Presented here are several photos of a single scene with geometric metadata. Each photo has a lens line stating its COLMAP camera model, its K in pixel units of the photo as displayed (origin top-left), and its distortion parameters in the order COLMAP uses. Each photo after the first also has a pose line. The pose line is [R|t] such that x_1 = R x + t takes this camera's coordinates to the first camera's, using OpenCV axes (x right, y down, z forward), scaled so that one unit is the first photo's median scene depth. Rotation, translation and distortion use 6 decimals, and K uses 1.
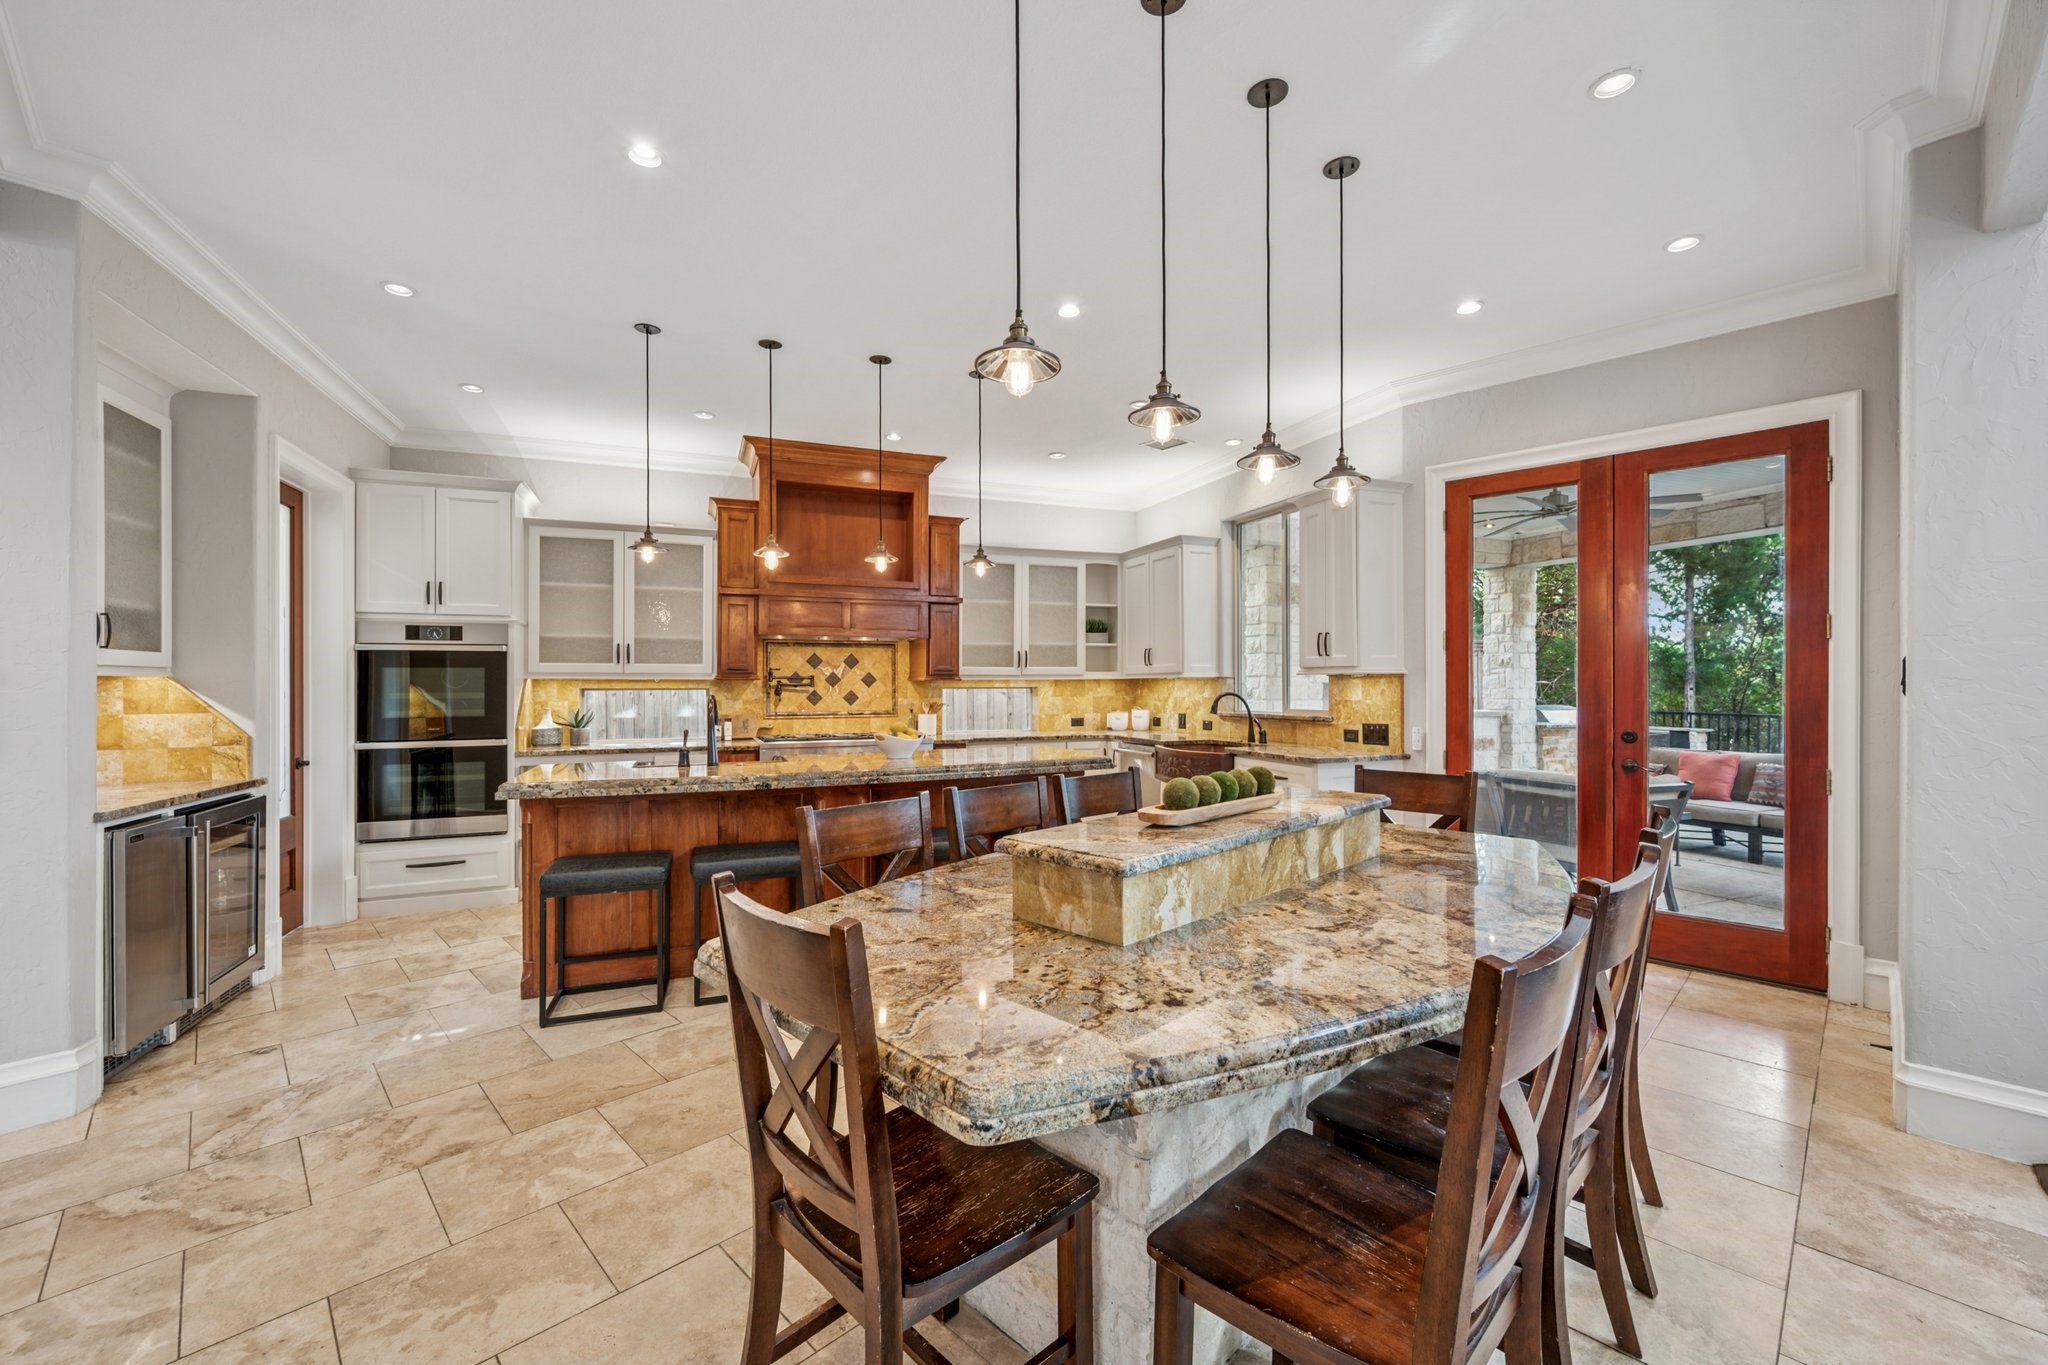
lens RADIAL K [[825.2, 0, 1024.0], [0, 825.2, 682.5], [0, 0, 1]] dist [0.000586, 0.000100]
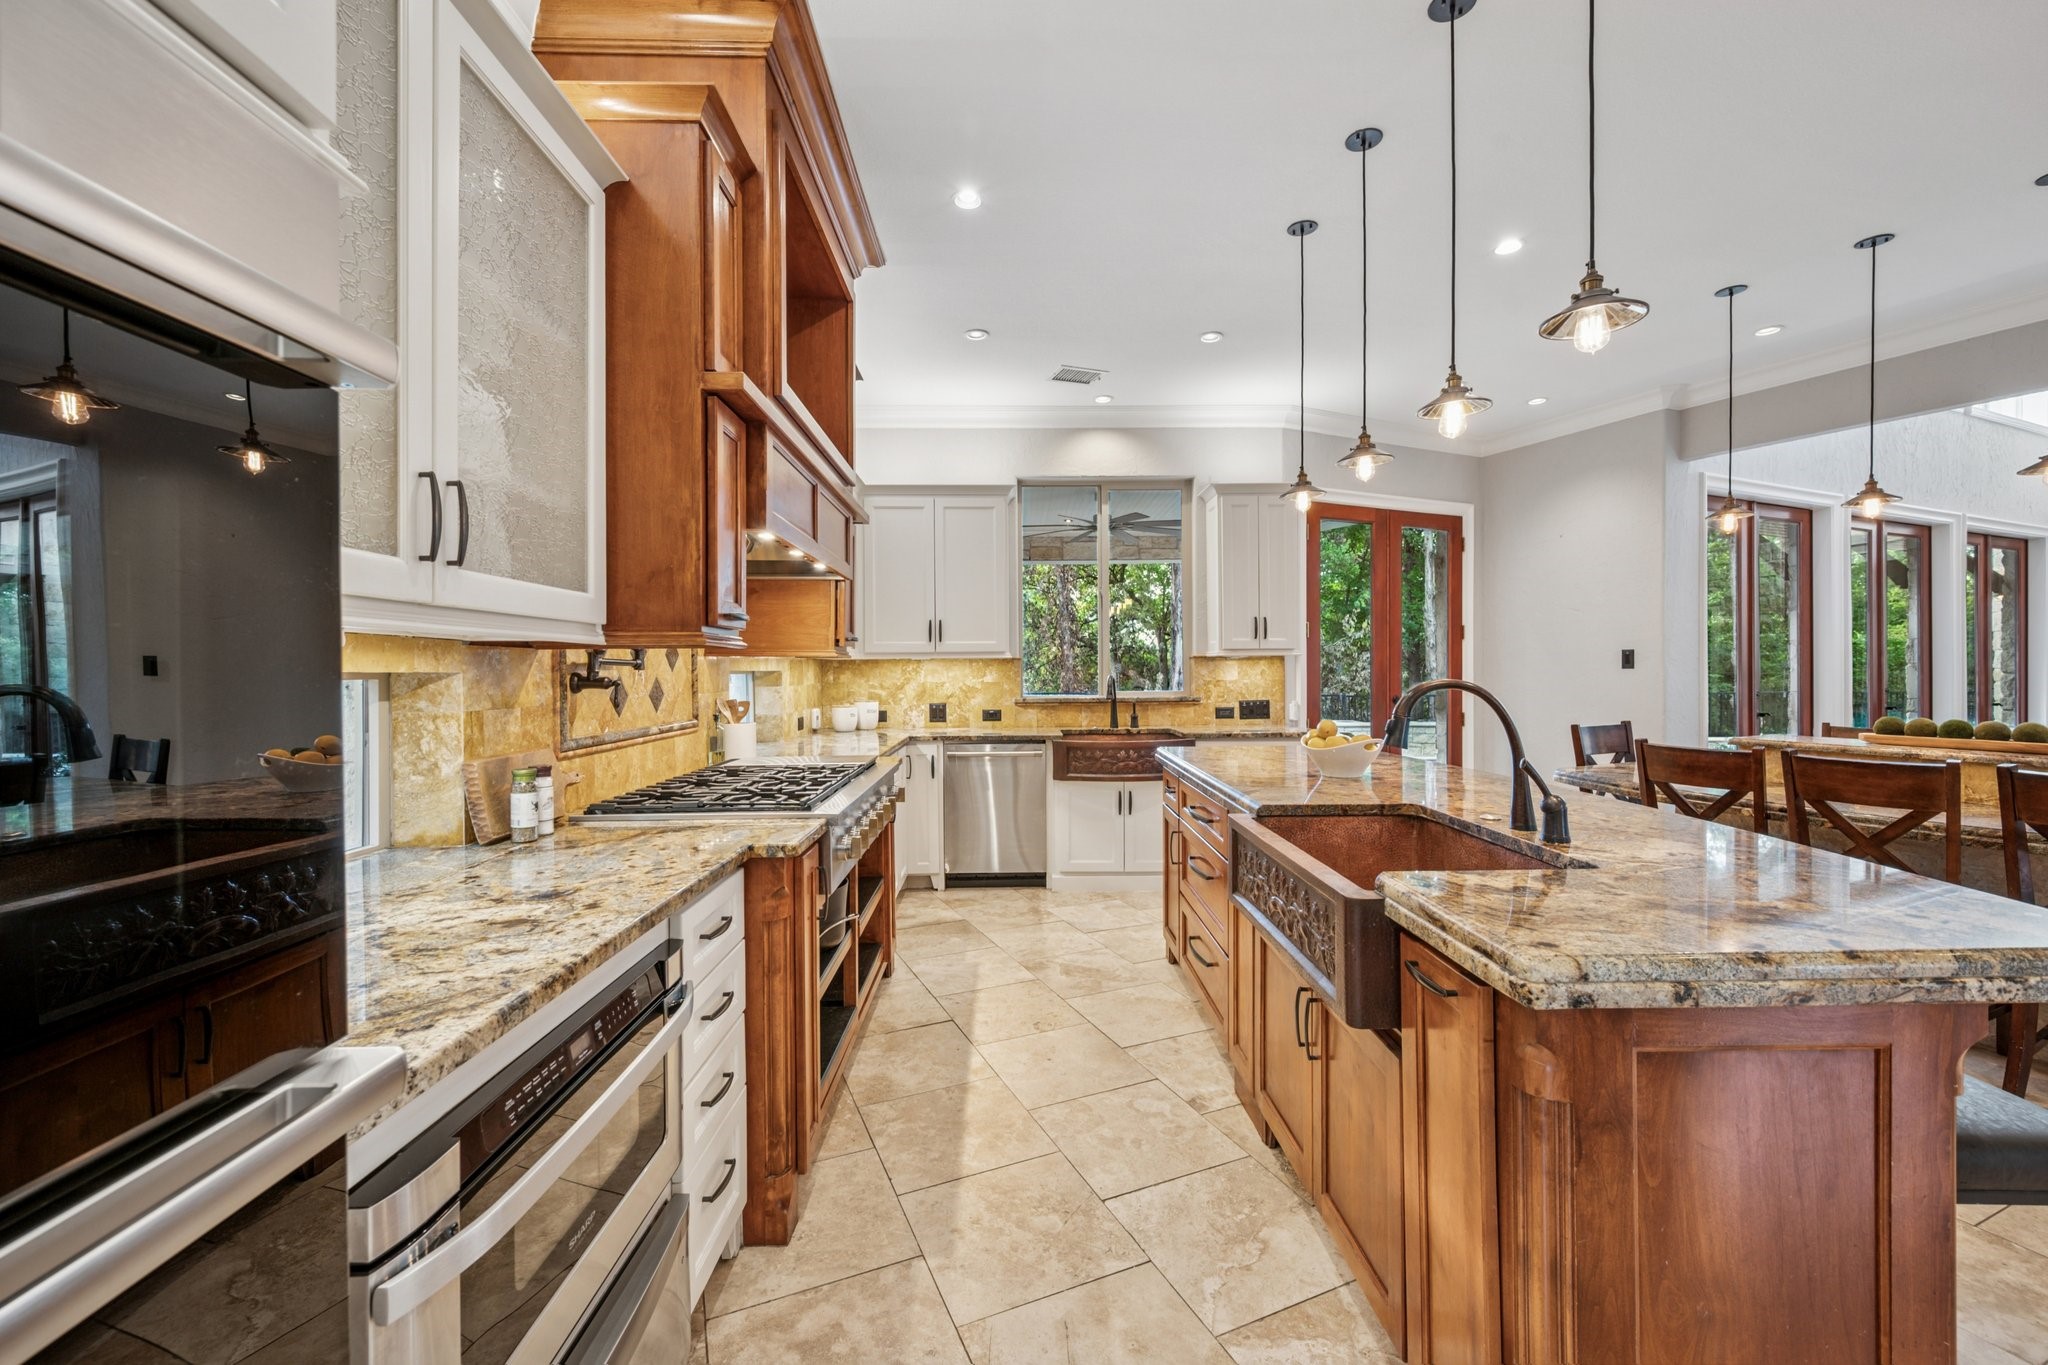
lens RADIAL K [[847.0, 0, 1043.9], [0, 847.0, 664.1], [0, 0, 1]] dist [0.000375, 0.000011]
pose [[0.342760, 0.005609, 0.939406, -0.583775], [0.001995, 0.999976, -0.006698, 0.006253], [-0.939421, 0.004170, 0.342741, 0.682917]]
